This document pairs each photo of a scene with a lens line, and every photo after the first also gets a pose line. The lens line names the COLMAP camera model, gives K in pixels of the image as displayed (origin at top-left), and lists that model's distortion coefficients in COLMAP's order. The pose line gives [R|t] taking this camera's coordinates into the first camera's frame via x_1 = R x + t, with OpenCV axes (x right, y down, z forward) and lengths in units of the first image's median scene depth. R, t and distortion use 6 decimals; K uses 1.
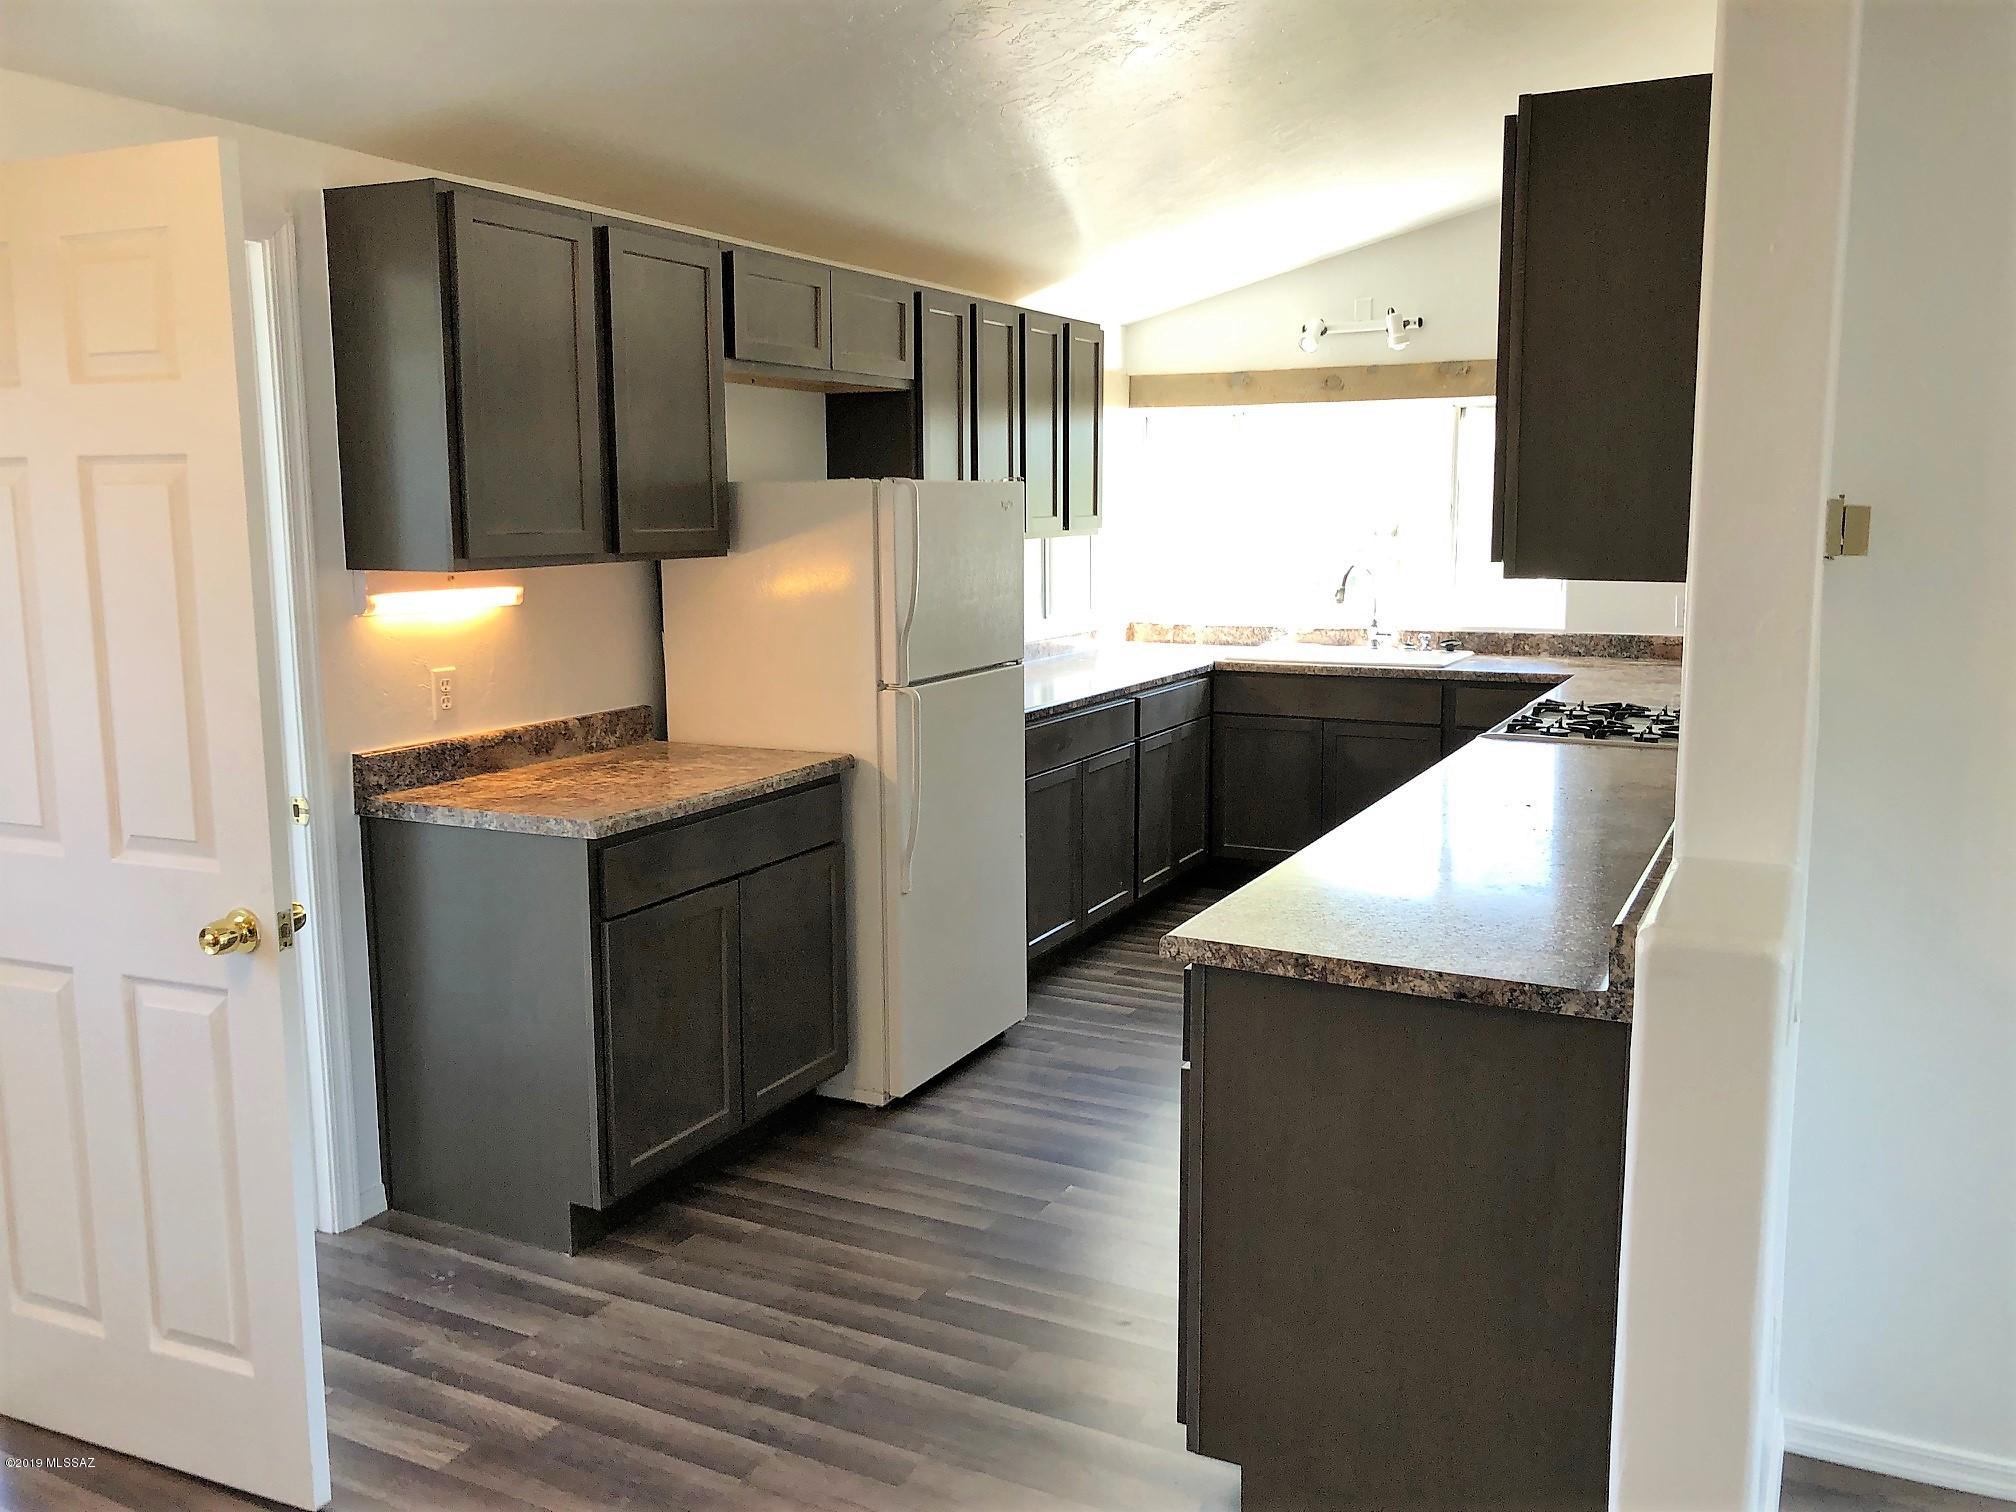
lens RADIAL K [[1651.7, 0, 1007.3], [0, 1651.7, 734.3], [0, 0, 1]] dist [0.021295, 0.000818]
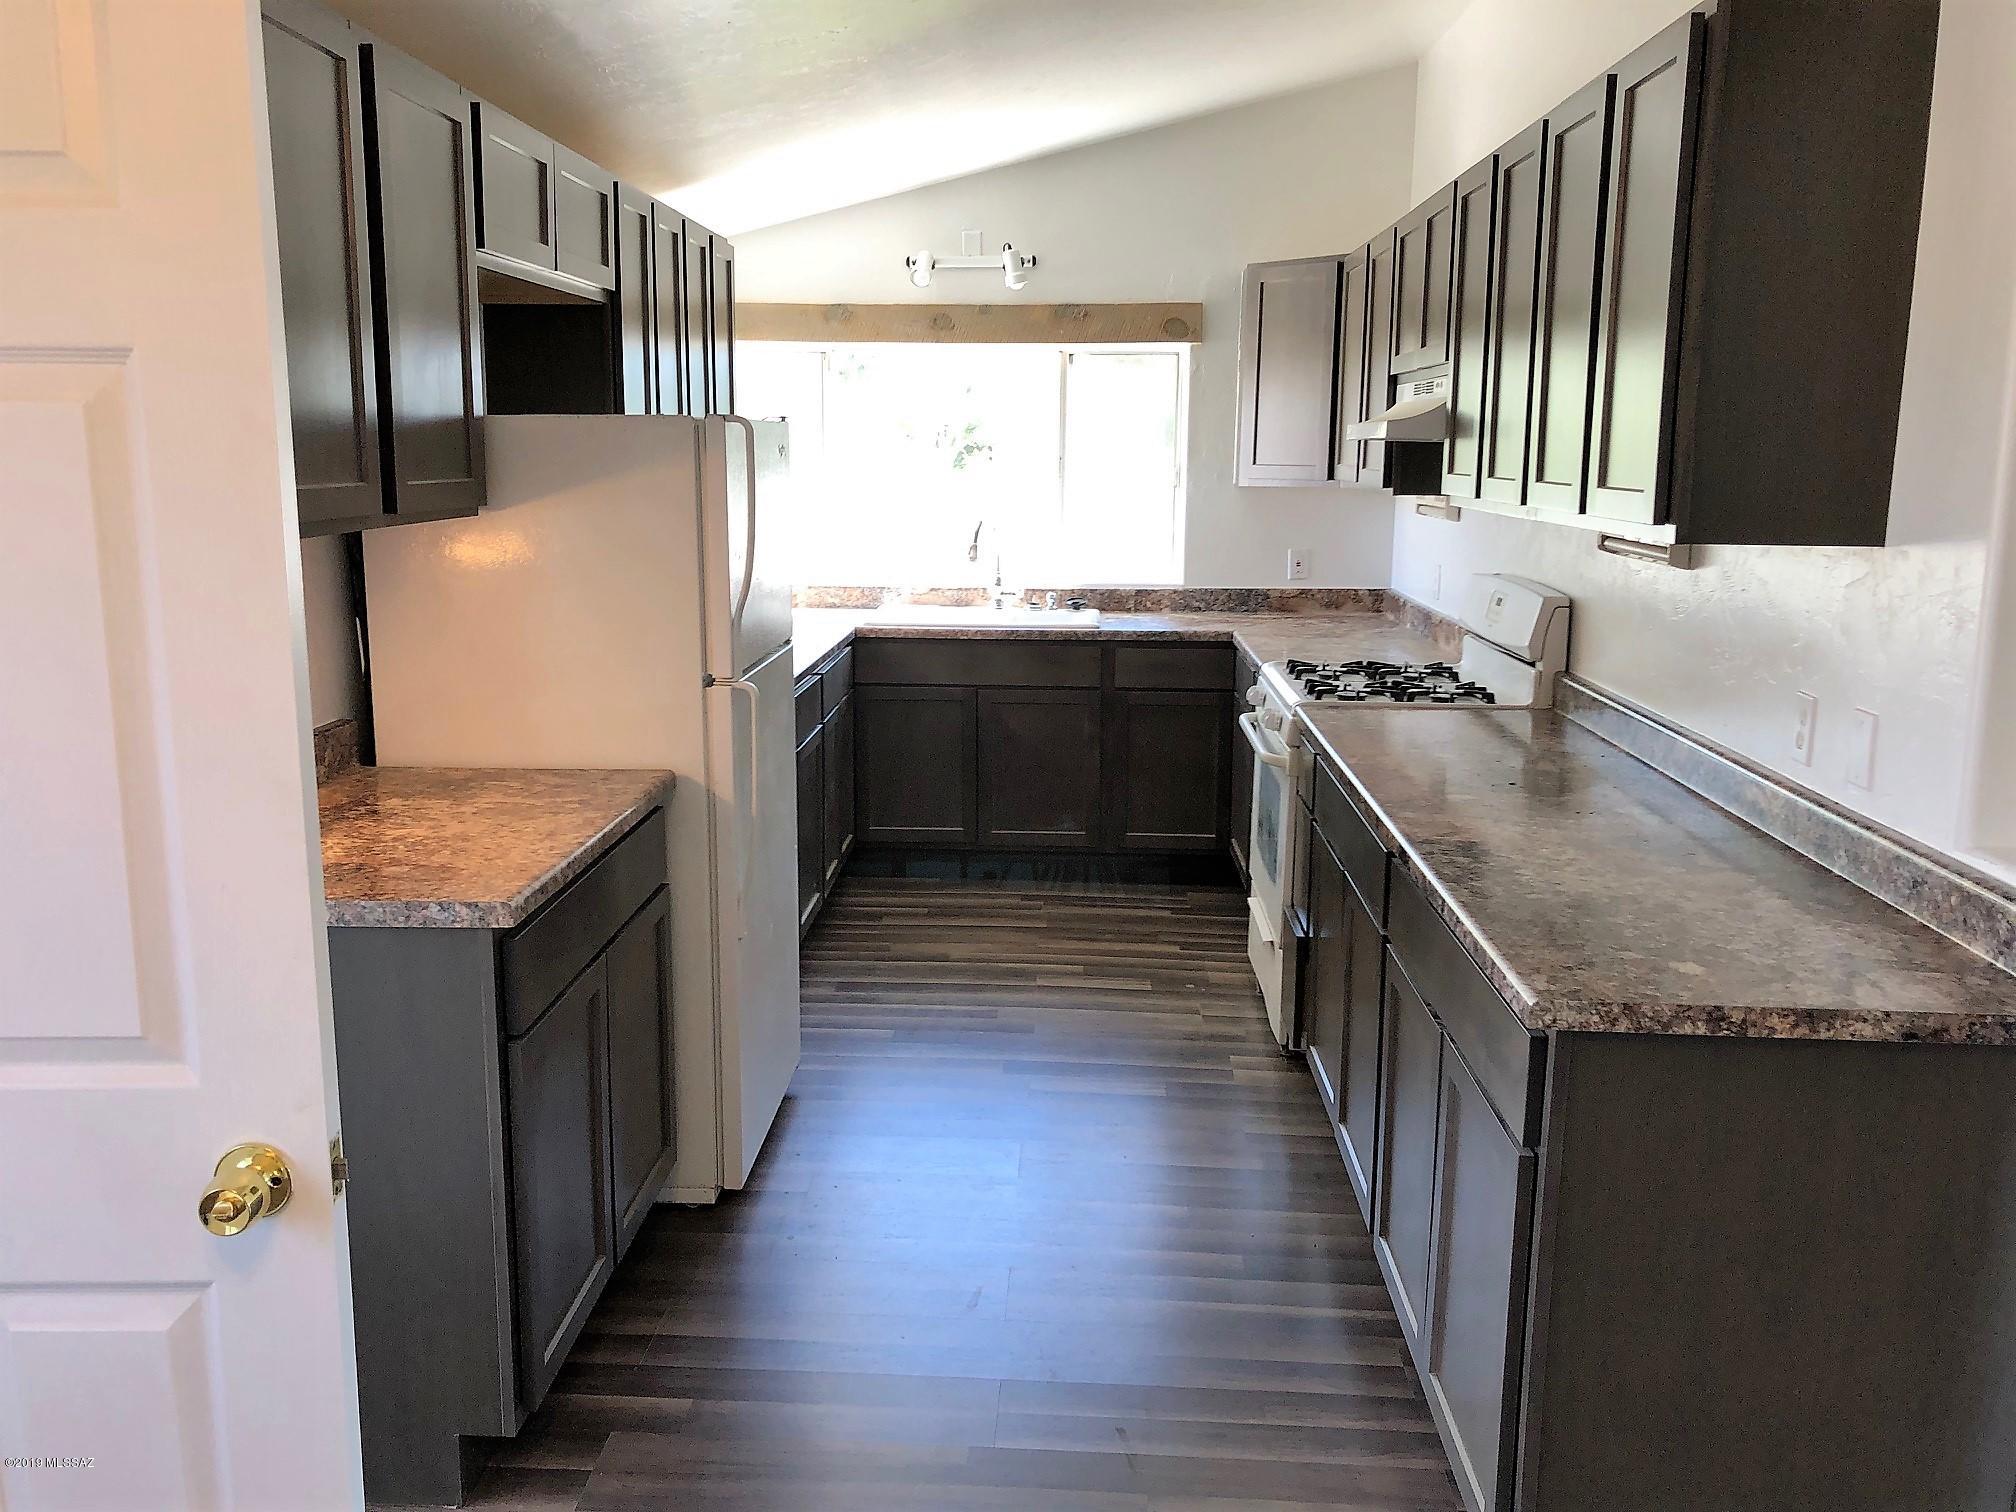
lens RADIAL K [[1651.7, 0, 1004.2], [0, 1651.7, 758.4], [0, 0, 1]] dist [0.021295, 0.000818]
pose [[0.912473, -0.063140, 0.404235, -0.208047], [0.044843, 0.997502, 0.054584, -0.022762], [-0.406671, -0.031679, 0.913025, 0.171380]]
